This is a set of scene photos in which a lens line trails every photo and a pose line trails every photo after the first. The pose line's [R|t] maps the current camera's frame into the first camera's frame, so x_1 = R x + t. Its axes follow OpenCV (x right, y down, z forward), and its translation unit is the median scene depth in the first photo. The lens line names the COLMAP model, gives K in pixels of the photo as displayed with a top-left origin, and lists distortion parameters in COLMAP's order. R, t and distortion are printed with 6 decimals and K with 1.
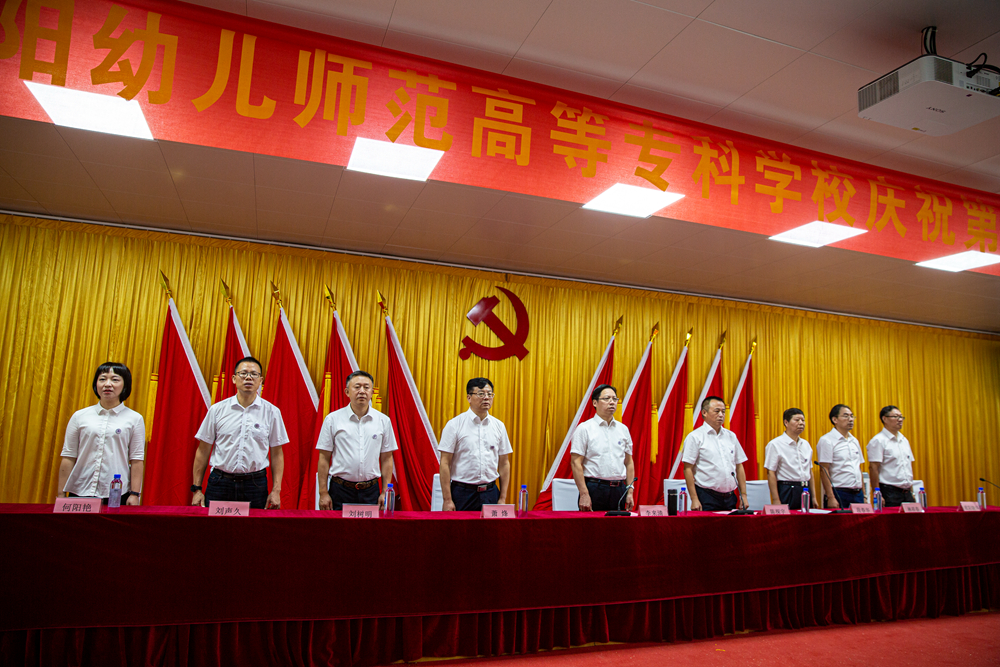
lens RADIAL K [[668.7, 0, 500.0], [0, 668.7, 333.5], [0, 0, 1]] dist [-0.103458, 0.080738]
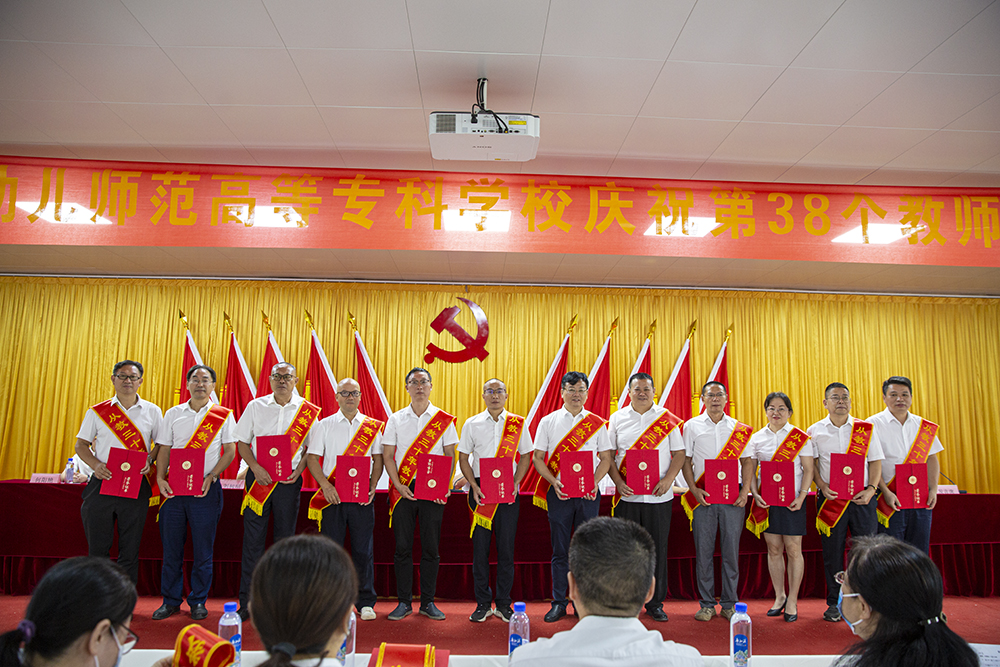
lens RADIAL K [[668.7, 0, 500.0], [0, 668.7, 333.5], [0, 0, 1]] dist [-0.103458, 0.080738]
pose [[0.955420, -0.066455, -0.287674, 0.399789], [0.067086, 0.997718, -0.007676, 0.004609], [0.287528, -0.011965, 0.957698, -0.067058]]
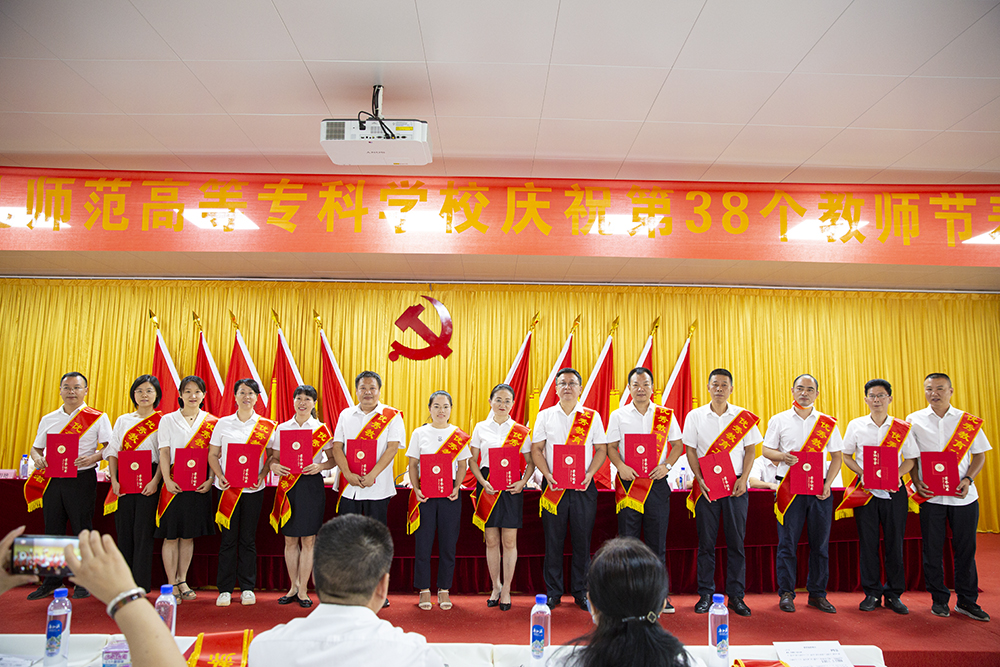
lens RADIAL K [[668.7, 0, 500.0], [0, 668.7, 333.5], [0, 0, 1]] dist [-0.103458, 0.080738]
pose [[0.949186, -0.069554, -0.306934, 0.487412], [0.072069, 0.997395, -0.003150, 0.008220], [0.306354, -0.019131, 0.951725, -0.053895]]
